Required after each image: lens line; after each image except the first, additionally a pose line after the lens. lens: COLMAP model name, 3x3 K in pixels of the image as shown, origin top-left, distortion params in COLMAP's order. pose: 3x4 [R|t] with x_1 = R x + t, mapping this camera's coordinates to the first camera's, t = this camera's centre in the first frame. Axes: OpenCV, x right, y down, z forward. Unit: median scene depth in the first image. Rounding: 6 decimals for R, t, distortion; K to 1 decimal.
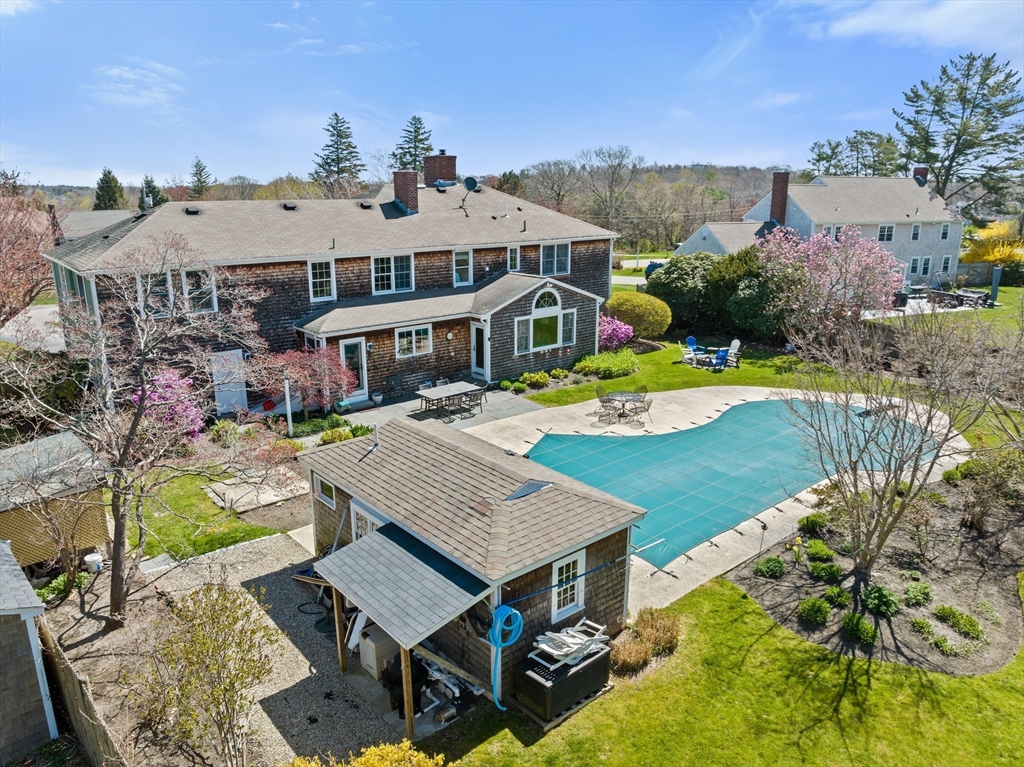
lens RADIAL K [[726.2, 0, 515.5], [0, 726.2, 385.0], [0, 0, 1]] dist [-0.043619, 0.003984]
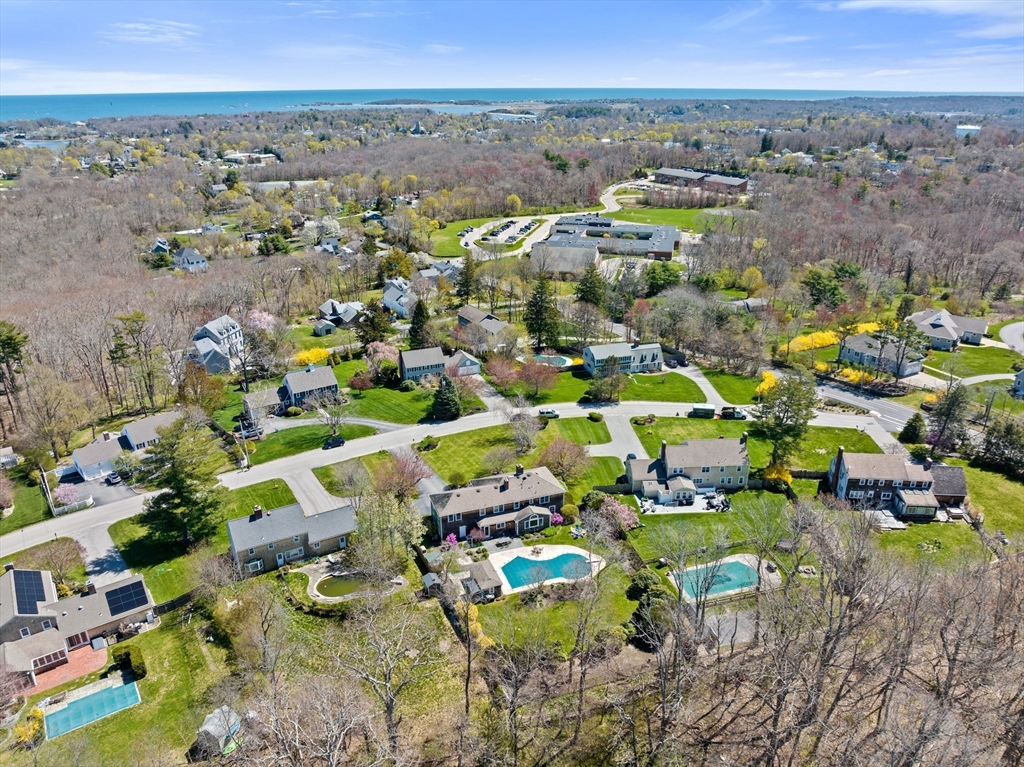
lens RADIAL K [[726.2, 0, 510.8], [0, 726.2, 383.5], [0, 0, 1]] dist [-0.043619, 0.003984]
pose [[0.938265, 0.131128, -0.320100, 1.255059], [-0.090653, 0.986234, 0.138289, -1.565353], [0.333827, -0.100734, 0.937237, -3.155829]]
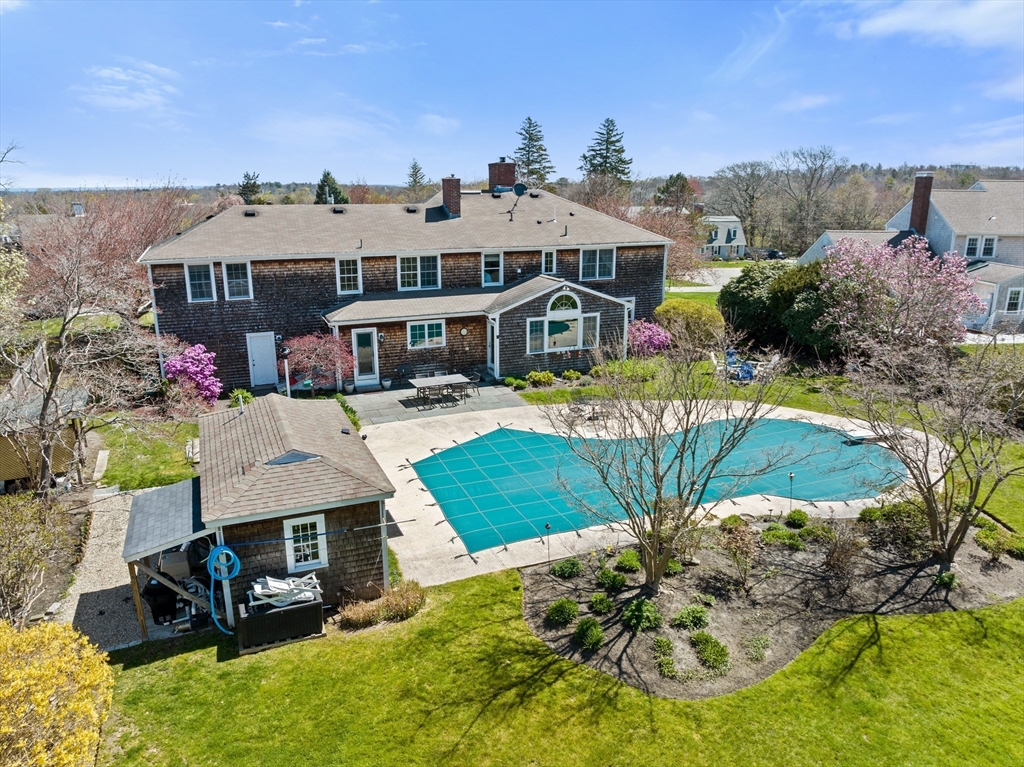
lens RADIAL K [[726.2, 0, 511.2], [0, 726.2, 386.8], [0, 0, 1]] dist [-0.043619, 0.003984]
pose [[0.952380, 0.080968, -0.293965, 0.303136], [-0.080421, 0.996663, 0.013969, -0.007064], [0.294116, 0.010337, 0.955714, -0.007418]]
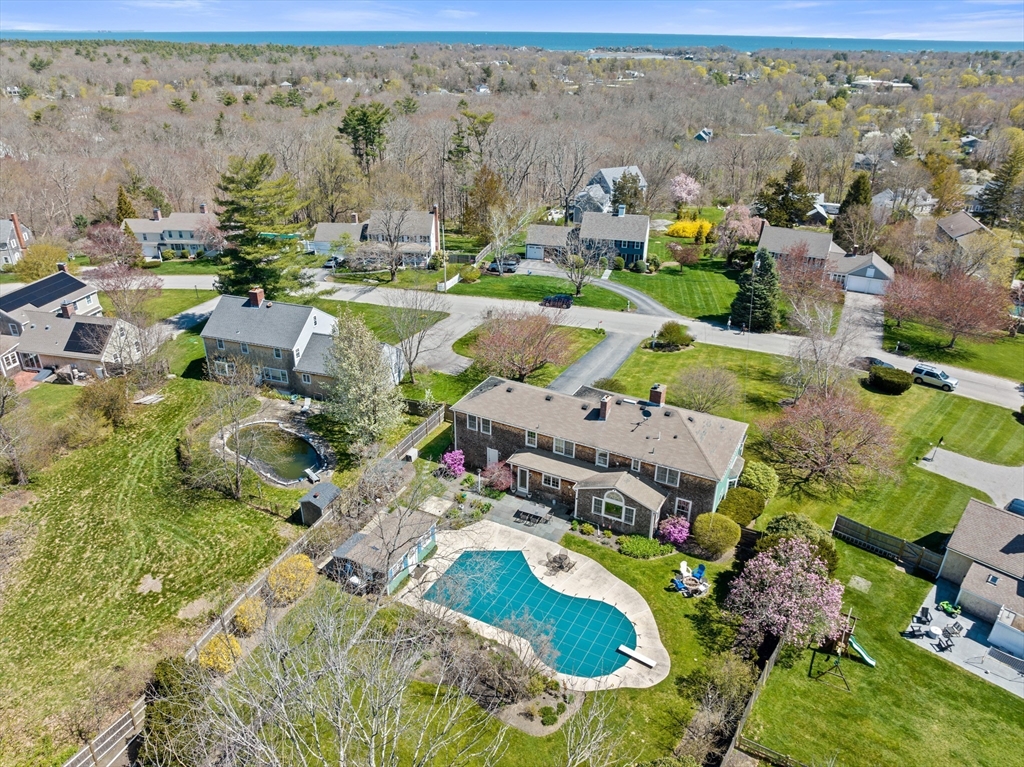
lens RADIAL K [[726.2, 0, 512.5], [0, 726.2, 383.4], [0, 0, 1]] dist [-0.043619, 0.003984]
pose [[0.372133, 0.413645, -0.830912, 1.455406], [-0.259430, 0.905881, 0.334777, -0.993533], [0.891186, 0.090982, 0.444421, -0.084996]]
